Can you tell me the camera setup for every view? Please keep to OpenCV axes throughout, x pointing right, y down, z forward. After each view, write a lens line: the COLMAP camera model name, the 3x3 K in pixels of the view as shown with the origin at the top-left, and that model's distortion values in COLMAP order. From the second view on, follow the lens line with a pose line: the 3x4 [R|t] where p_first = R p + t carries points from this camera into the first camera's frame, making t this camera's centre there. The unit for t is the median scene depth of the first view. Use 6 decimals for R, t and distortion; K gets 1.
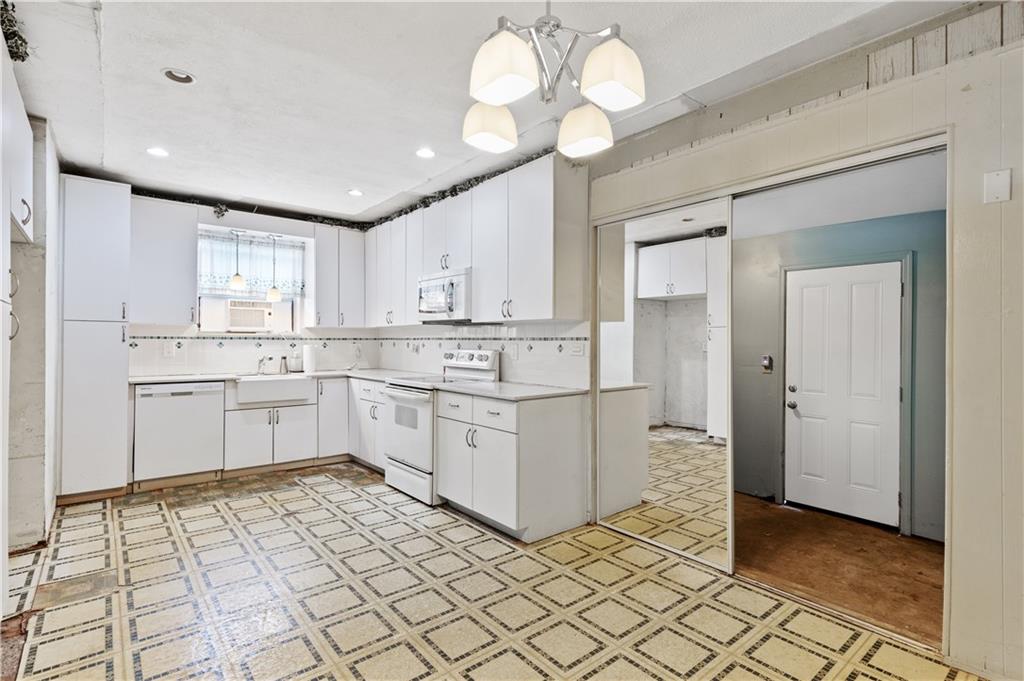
lens RADIAL K [[493.3, 0, 513.1], [0, 493.3, 339.6], [0, 0, 1]] dist [0.015043, -0.000348]
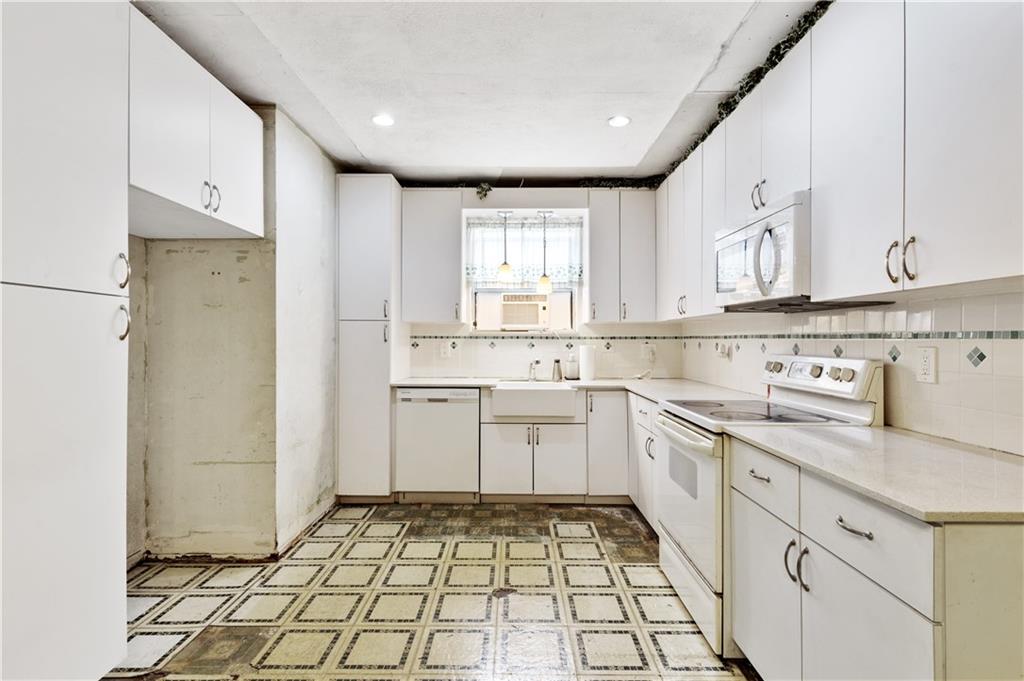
lens RADIAL K [[493.3, 0, 515.9], [0, 493.3, 337.9], [0, 0, 1]] dist [0.015043, -0.000348]
pose [[0.770504, -0.005304, -0.637413, 0.003274], [0.003817, 0.999986, -0.003706, 0.001249], [0.637423, 0.000423, 0.770514, 0.388760]]
